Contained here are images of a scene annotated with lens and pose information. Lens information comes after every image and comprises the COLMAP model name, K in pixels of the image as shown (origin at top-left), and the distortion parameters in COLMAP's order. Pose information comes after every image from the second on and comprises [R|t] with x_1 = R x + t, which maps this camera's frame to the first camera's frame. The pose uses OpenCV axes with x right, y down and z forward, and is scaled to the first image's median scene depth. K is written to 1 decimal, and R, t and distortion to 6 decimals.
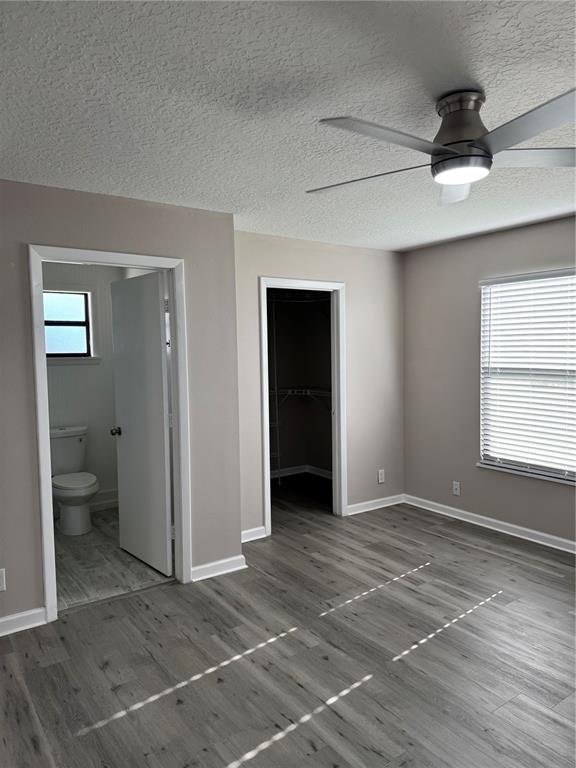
lens RADIAL K [[539.3, 0, 290.3], [0, 539.3, 380.7], [0, 0, 1]] dist [0.075053, -0.073768]
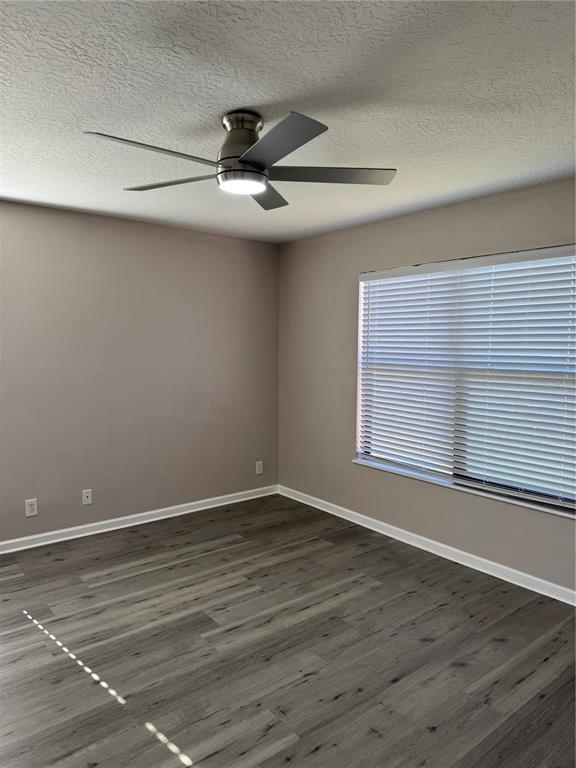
lens RADIAL K [[539.3, 0, 282.6], [0, 539.3, 387.6], [0, 0, 1]] dist [0.075053, -0.073768]
pose [[-0.063967, -0.068863, 0.995573, -0.548418], [0.041170, 0.996585, 0.071578, -0.030695], [-0.997102, 0.045567, -0.060913, 0.654338]]
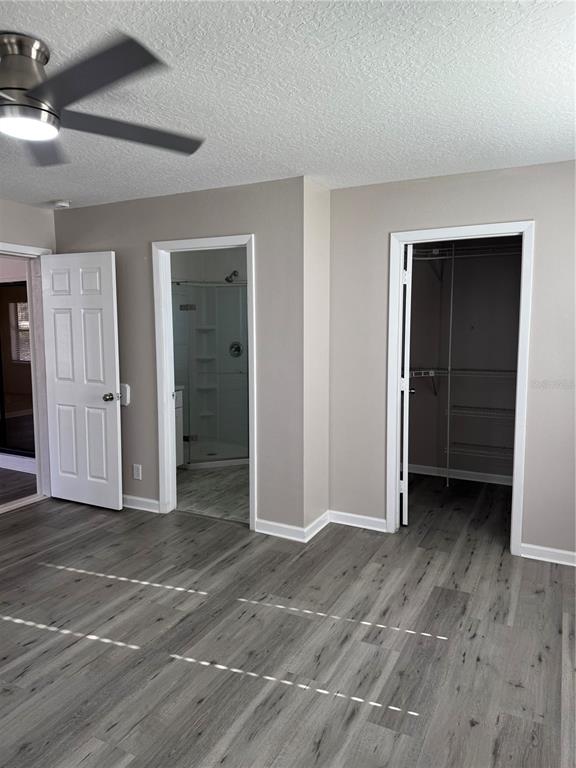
lens RADIAL K [[539.3, 0, 286.7], [0, 539.3, 380.0], [0, 0, 1]] dist [0.075053, -0.073768]
pose [[0.463919, 0.106096, -0.879501, 0.880342], [-0.053065, 0.994348, 0.091959, -0.043615], [0.884287, 0.004010, 0.466927, 0.616869]]
